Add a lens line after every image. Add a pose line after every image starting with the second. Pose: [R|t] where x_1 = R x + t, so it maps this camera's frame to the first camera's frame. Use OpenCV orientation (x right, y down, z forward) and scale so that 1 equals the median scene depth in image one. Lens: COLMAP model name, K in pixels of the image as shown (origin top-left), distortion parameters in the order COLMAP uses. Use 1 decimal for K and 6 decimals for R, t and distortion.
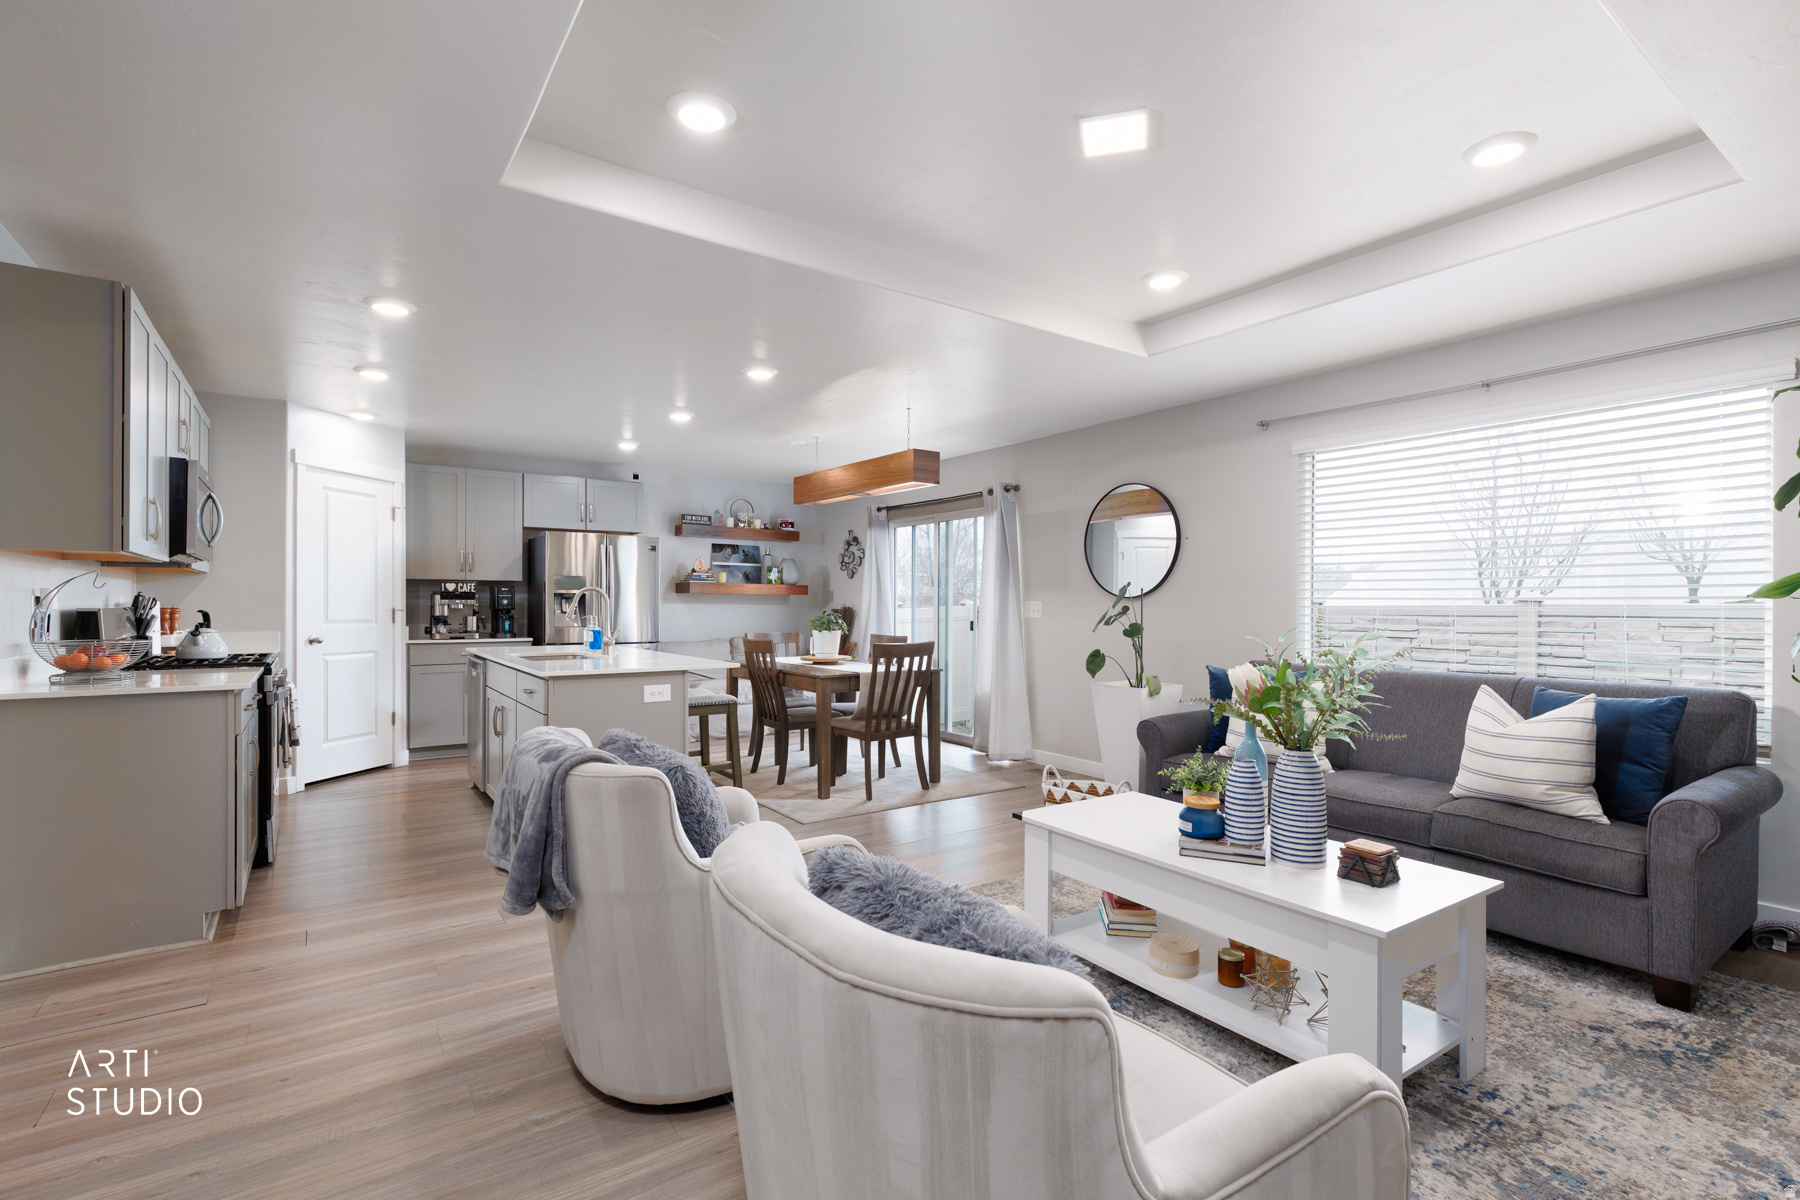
lens RADIAL K [[829.2, 0, 936.4], [0, 829.2, 603.0], [0, 0, 1]] dist [0.002424, 0.000180]
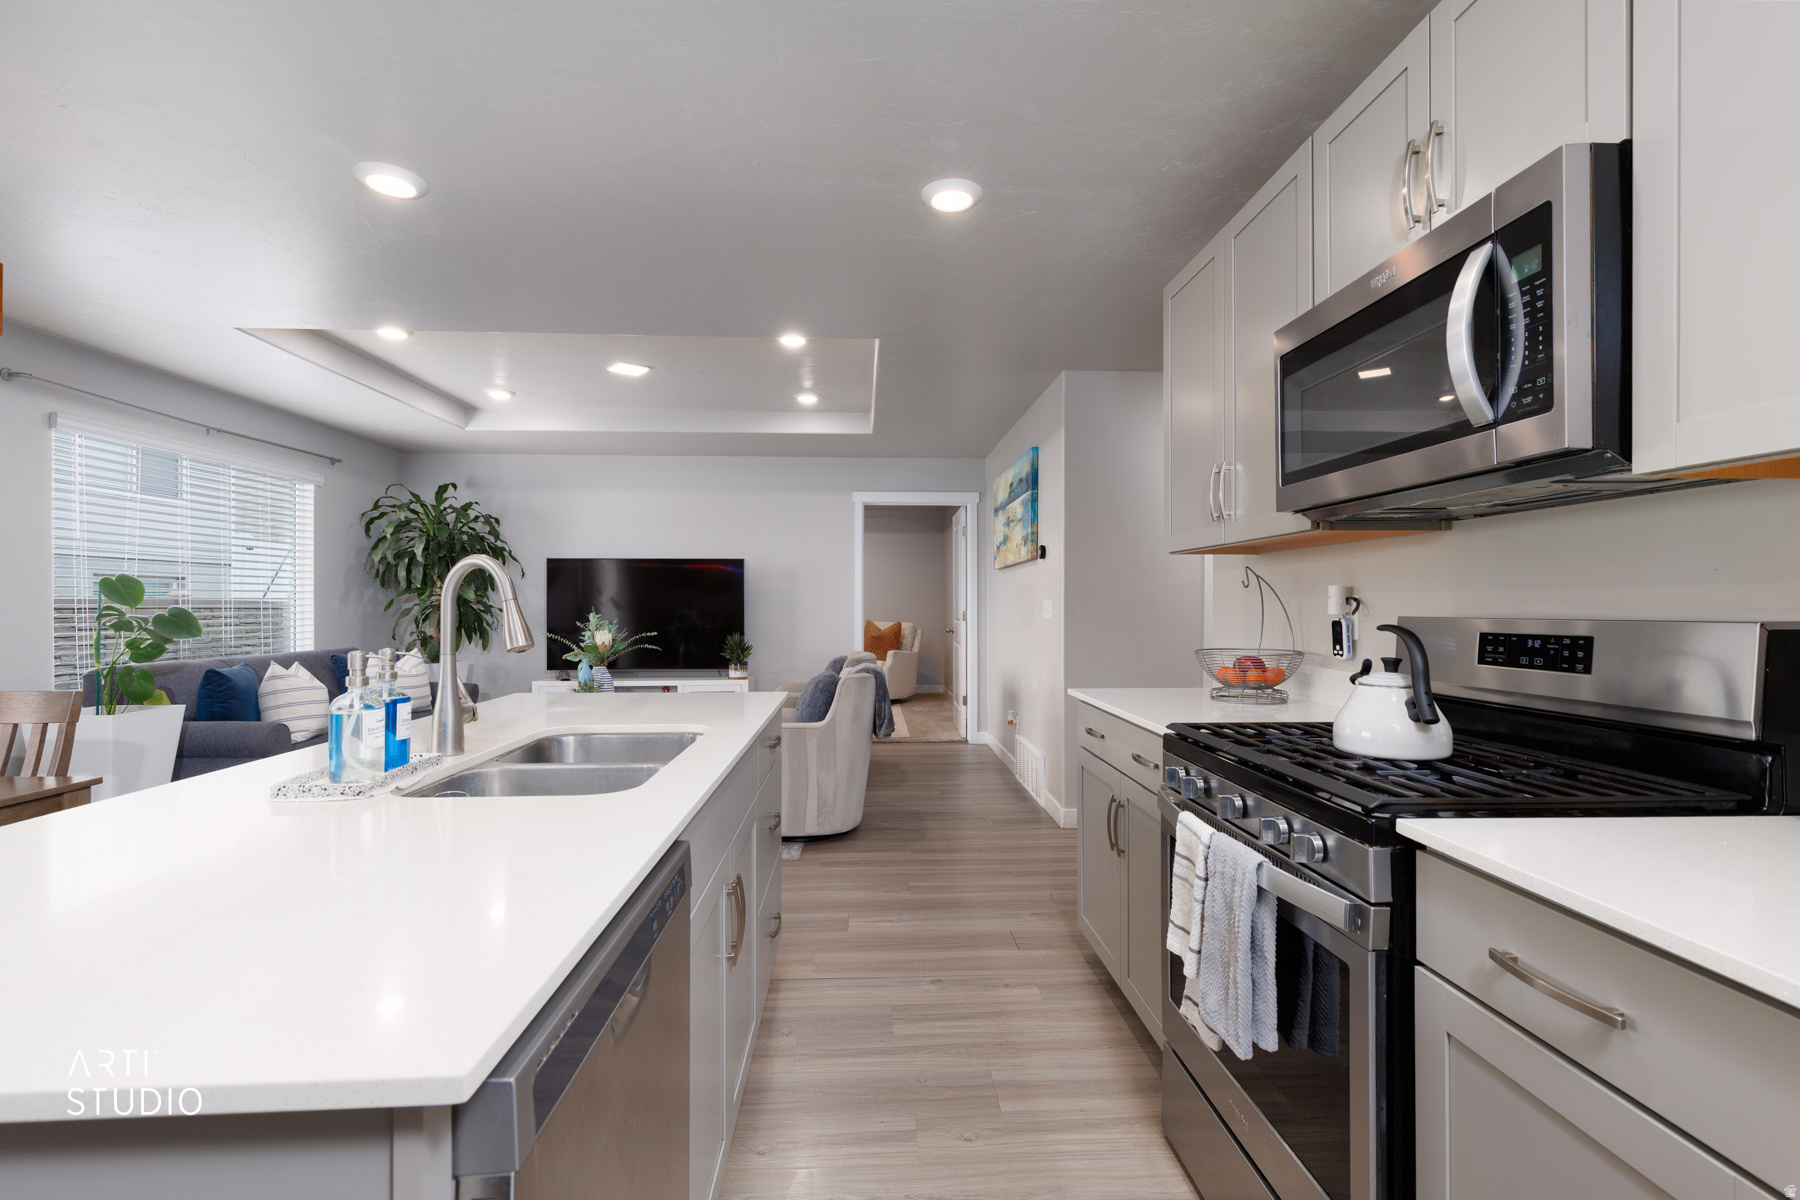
lens RADIAL K [[779.5, 0, 895.7], [0, 779.5, 591.0], [0, 0, 1]] dist [0.001002, -0.000008]
pose [[-0.831917, 0.005479, 0.554873, -0.537507], [-0.004508, 0.999852, -0.016632, -0.000463], [-0.554881, -0.016338, -0.831769, 0.865558]]
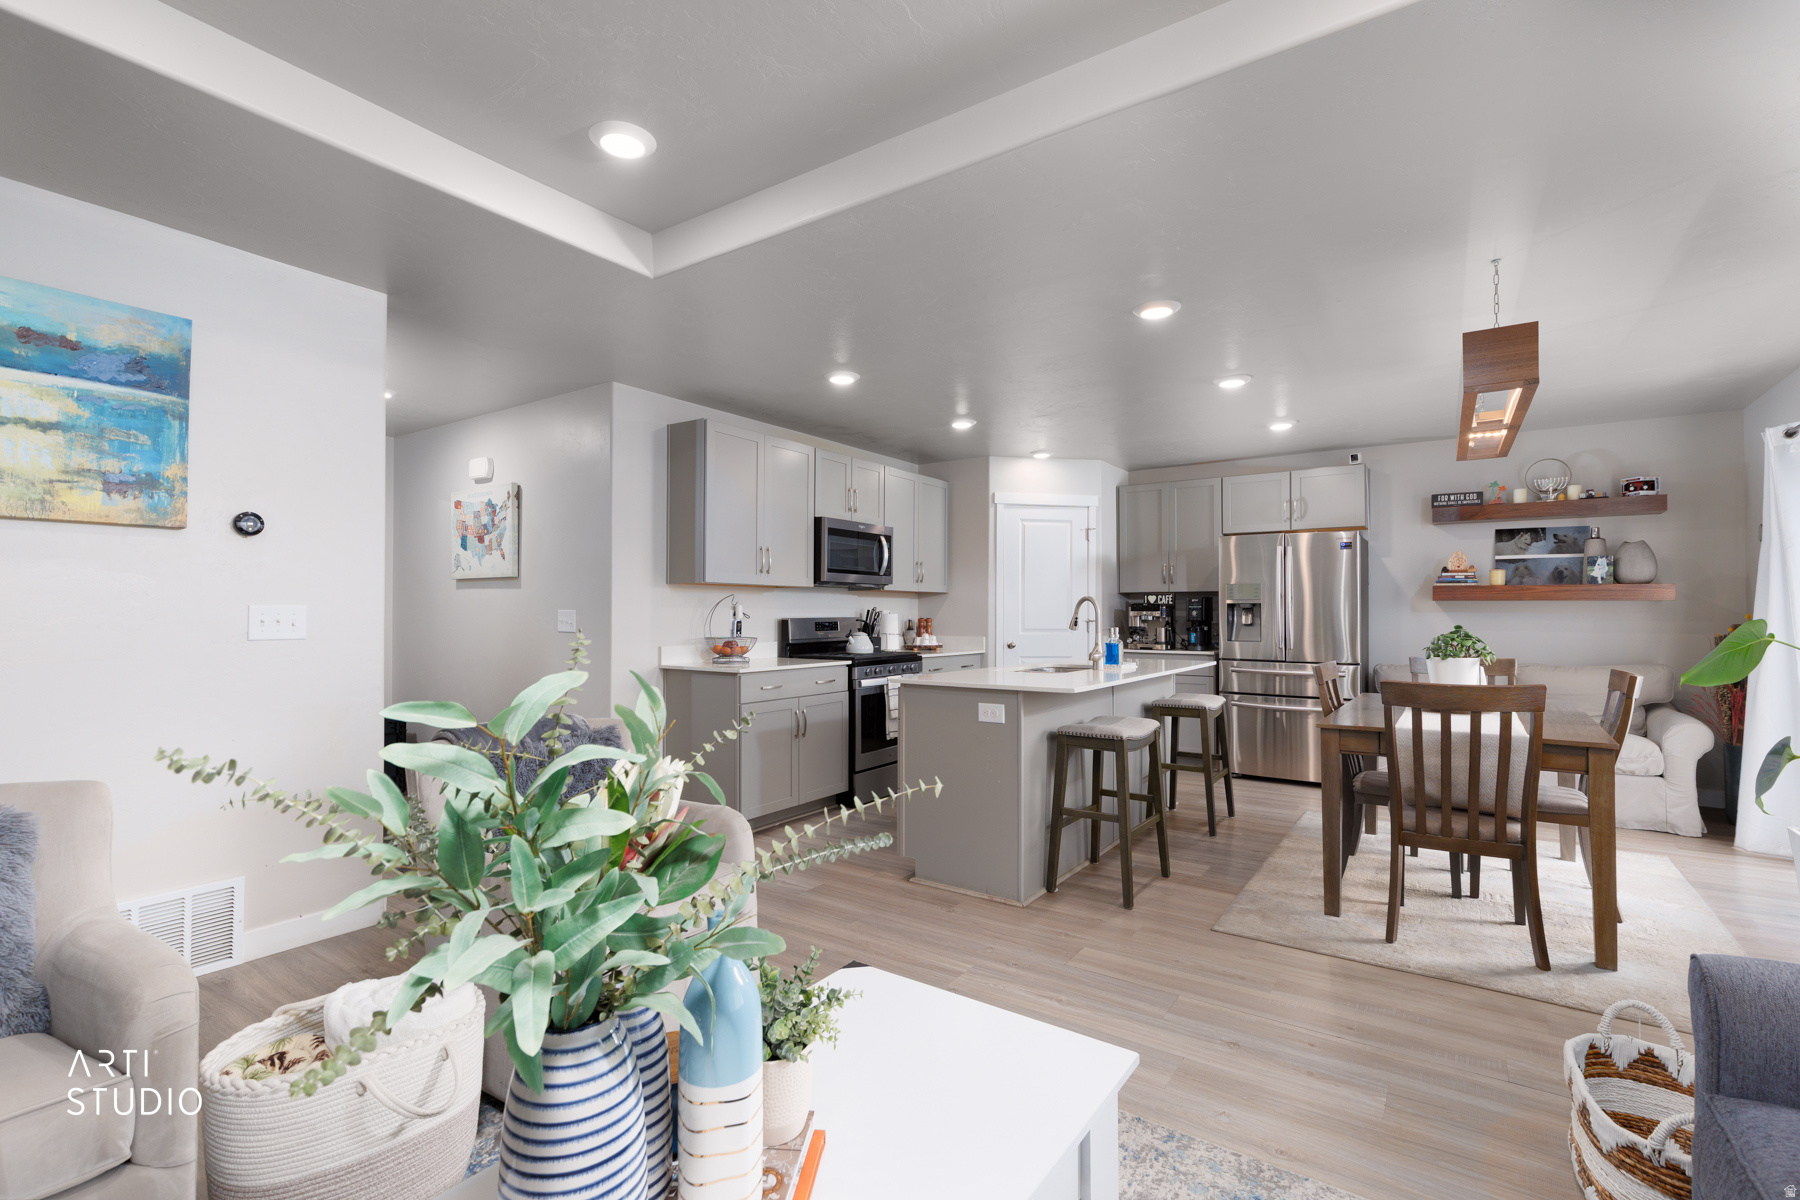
lens RADIAL K [[837.6, 0, 912.6], [0, 837.6, 598.0], [0, 0, 1]] dist [0.011409, -0.000347]
pose [[0.321860, -0.021337, -0.946547, 0.310410], [0.001682, 0.999757, -0.021964, 0.001855], [0.946786, 0.005477, 0.321817, 0.375861]]
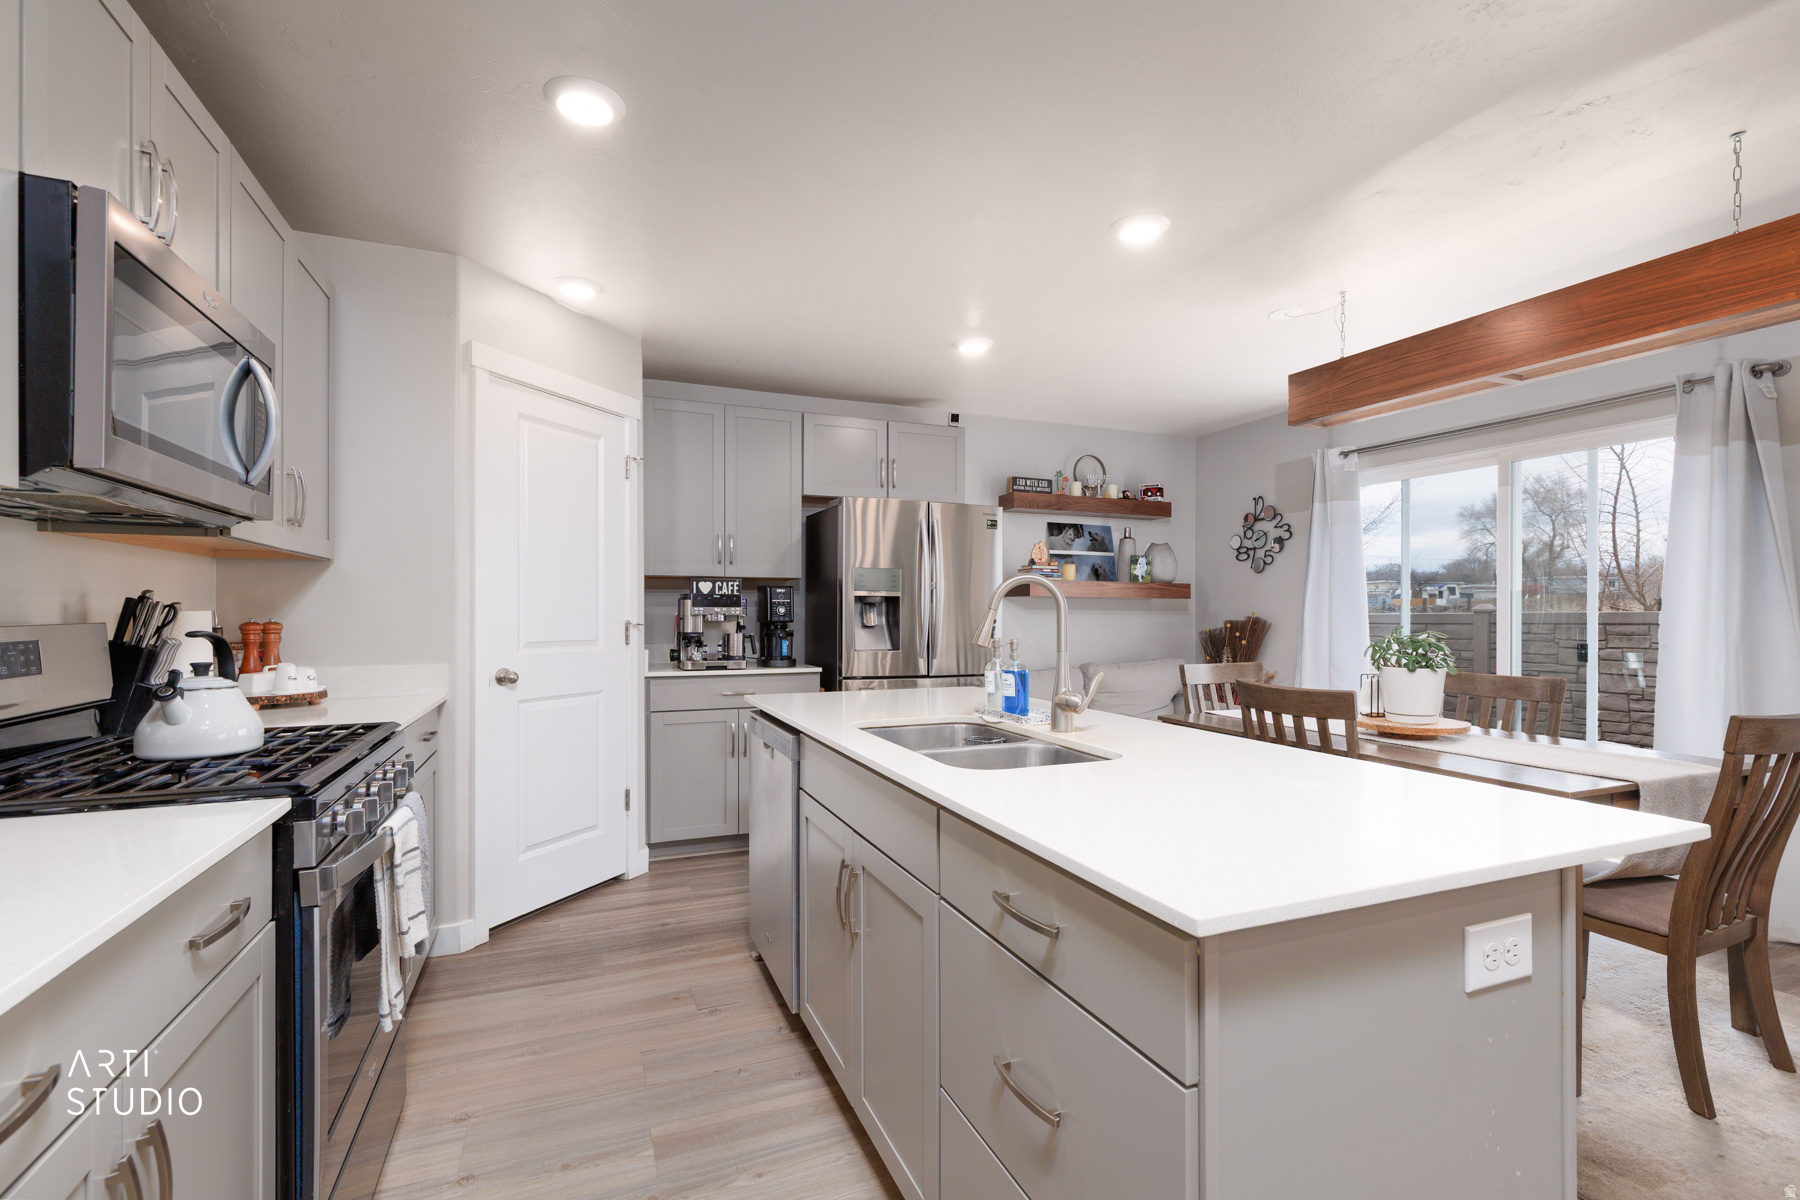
lens RADIAL K [[807.0, 0, 901.0], [0, 807.0, 606.5], [0, 0, 1]] dist [0.002130, -0.000242]
pose [[0.967438, -0.004434, -0.253069, -0.277296], [0.002897, 0.999975, -0.006445, -0.000114], [0.253091, 0.005502, 0.967427, 0.428050]]
